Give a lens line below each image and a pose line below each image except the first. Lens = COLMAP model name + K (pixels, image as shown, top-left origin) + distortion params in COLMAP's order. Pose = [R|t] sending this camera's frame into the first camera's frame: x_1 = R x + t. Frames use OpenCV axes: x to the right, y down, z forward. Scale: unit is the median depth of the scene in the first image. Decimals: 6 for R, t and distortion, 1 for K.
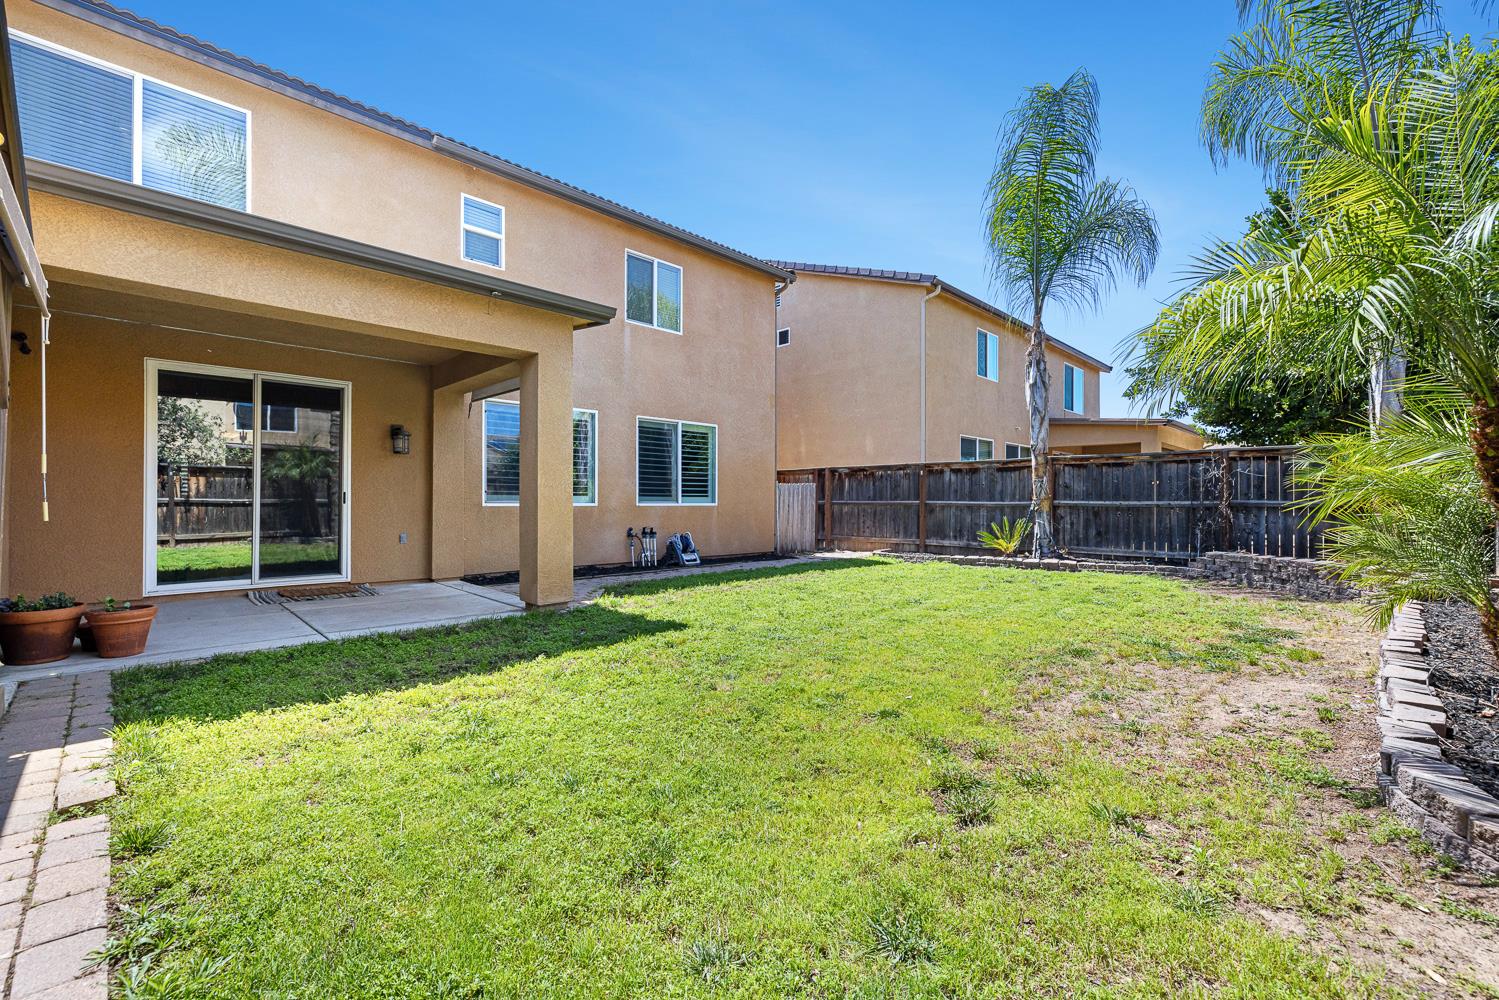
lens RADIAL K [[626.3, 0, 742.8], [0, 626.3, 495.4], [0, 0, 1]] dist [0.002590, 0.000349]
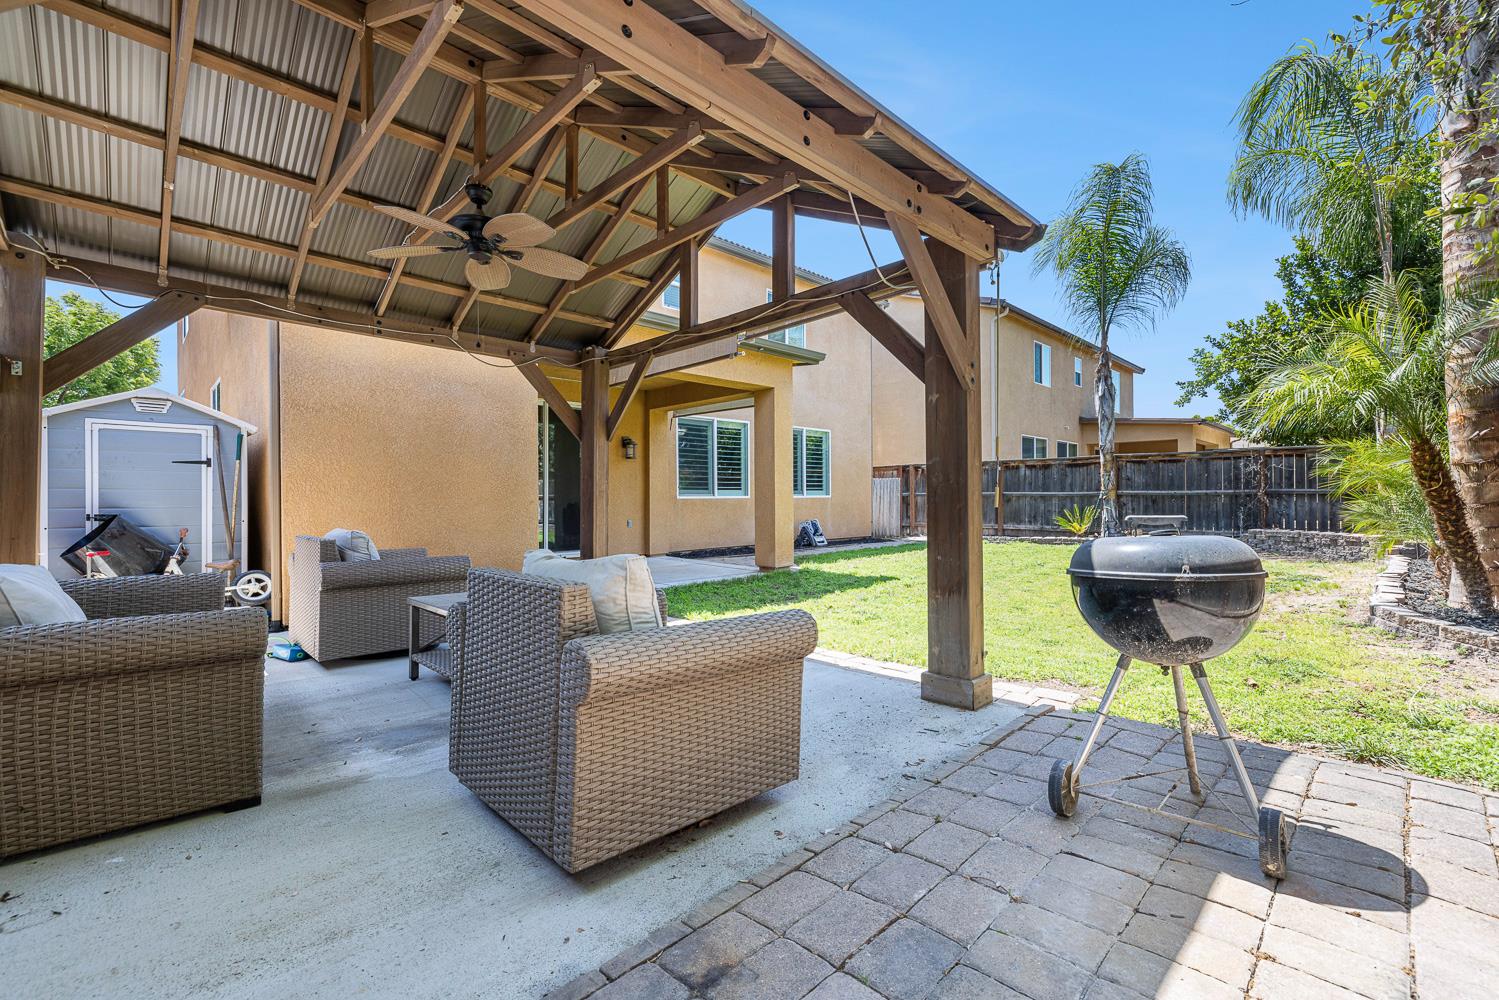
lens RADIAL K [[626.3, 0, 746.8], [0, 626.3, 494.2], [0, 0, 1]] dist [0.002590, 0.000349]
pose [[0.999928, -0.008253, -0.008675, -0.217210], [0.008321, 0.999934, 0.007878, -0.000490], [0.008609, -0.007950, 0.999931, -0.230010]]
